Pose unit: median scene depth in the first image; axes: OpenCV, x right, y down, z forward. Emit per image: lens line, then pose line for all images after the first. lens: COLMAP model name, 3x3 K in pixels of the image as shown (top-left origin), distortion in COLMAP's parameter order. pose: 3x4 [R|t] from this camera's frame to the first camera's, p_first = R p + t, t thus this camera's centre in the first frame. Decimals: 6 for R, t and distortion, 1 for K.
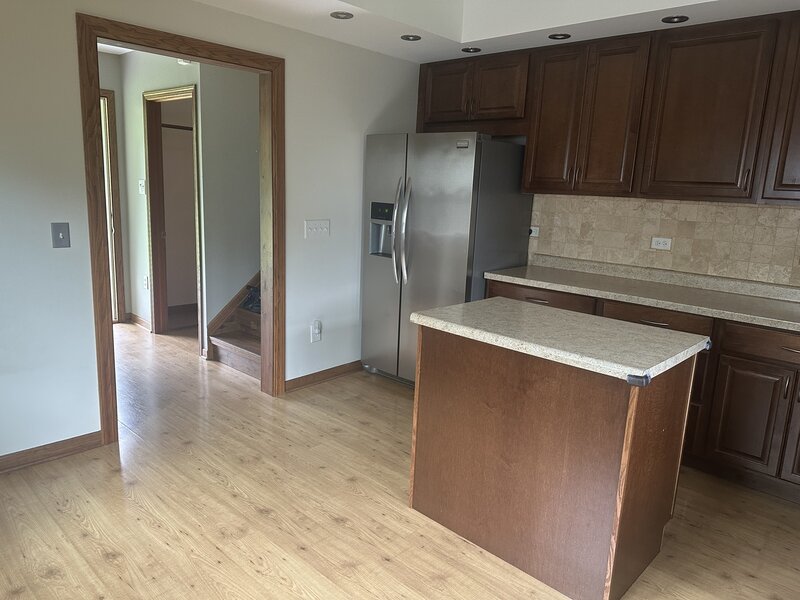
lens RADIAL K [[559.3, 0, 398.1], [0, 559.3, 298.2], [0, 0, 1]] dist [0.081649, -0.102900]
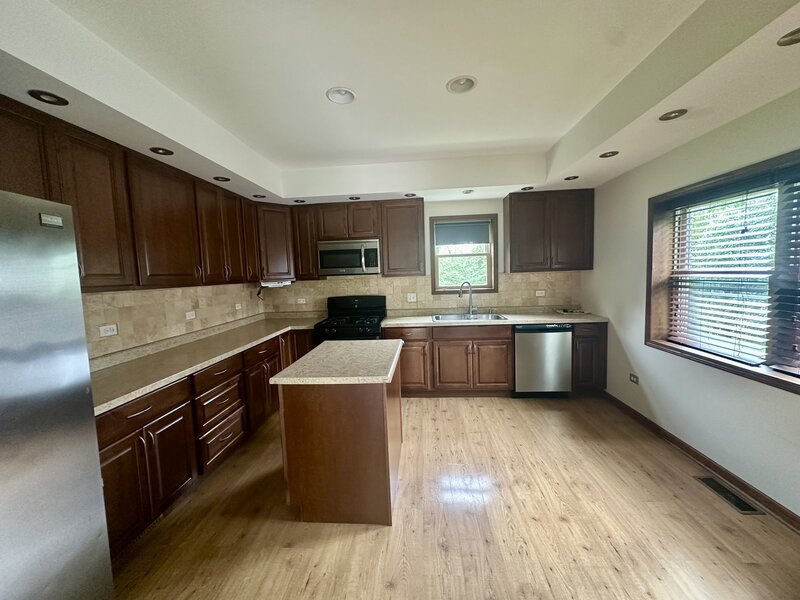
lens RADIAL K [[318.1, 0, 399.6], [0, 318.1, 300.6], [0, 0, 1]] dist [-0.000931, 0.000089]
pose [[-0.632746, -0.088862, 0.769244, -0.373297], [0.160548, 0.956754, 0.242583, -0.217059], [-0.757534, 0.276994, -0.591115, 0.945734]]
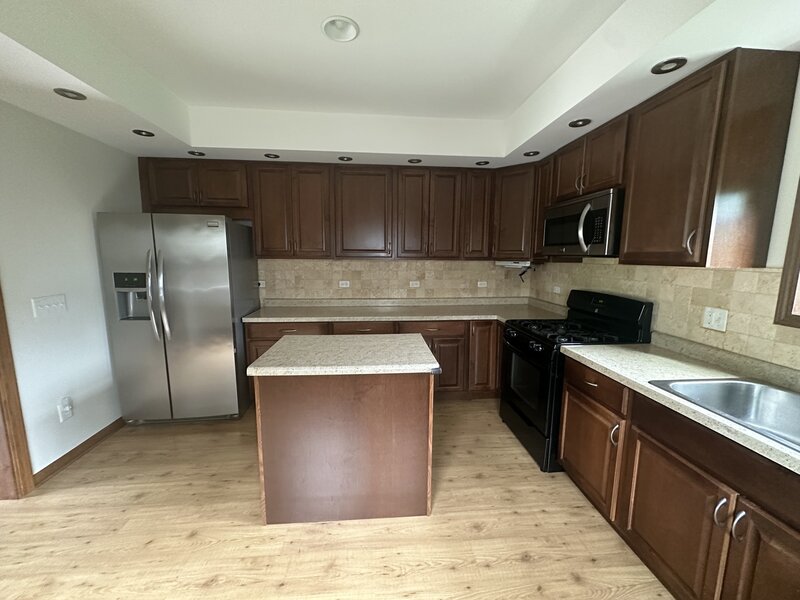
lens RADIAL K [[318.1, 0, 399.3], [0, 318.1, 300.1], [0, 0, 1]] dist [-0.000931, 0.000089]
pose [[0.666700, -0.143066, 0.731467, -0.158770], [0.168693, 0.984902, 0.038879, -0.058939], [-0.725985, 0.097473, 0.680768, 0.211291]]
